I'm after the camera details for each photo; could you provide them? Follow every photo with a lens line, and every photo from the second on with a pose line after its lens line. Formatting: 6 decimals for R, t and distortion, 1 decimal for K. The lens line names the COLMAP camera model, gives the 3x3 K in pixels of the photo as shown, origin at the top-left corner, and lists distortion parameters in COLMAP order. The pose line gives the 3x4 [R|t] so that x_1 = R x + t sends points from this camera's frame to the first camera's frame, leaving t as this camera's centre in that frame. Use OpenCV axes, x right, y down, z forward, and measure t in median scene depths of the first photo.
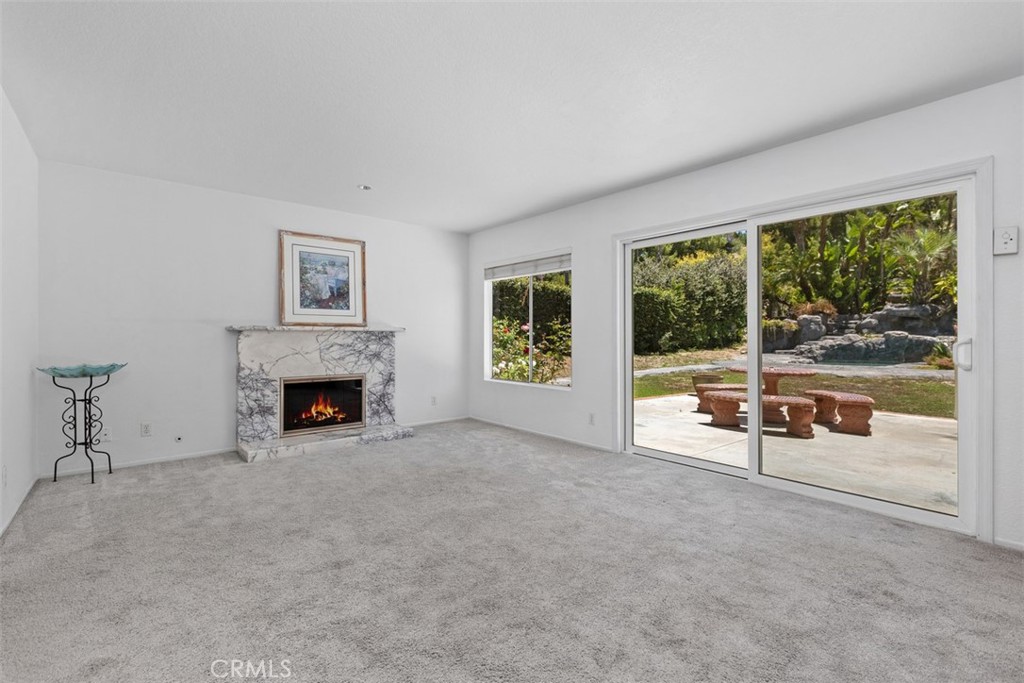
lens RADIAL K [[460.2, 0, 506.5], [0, 460.2, 338.2], [0, 0, 1]] dist [0.001266, -0.001636]
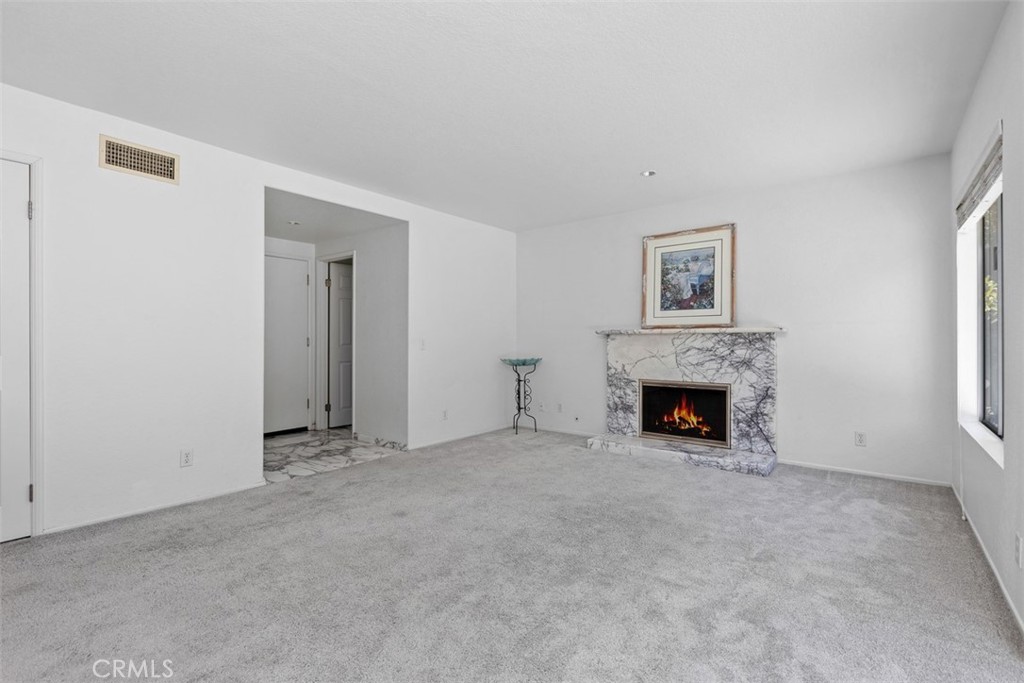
lens RADIAL K [[460.2, 0, 507.5], [0, 460.2, 341.7], [0, 0, 1]] dist [0.001266, -0.001636]
pose [[0.195614, 0.003435, -0.980675, 0.444787], [0.000716, 0.999993, 0.003646, -0.002618], [0.980681, -0.001415, 0.195610, 0.471395]]
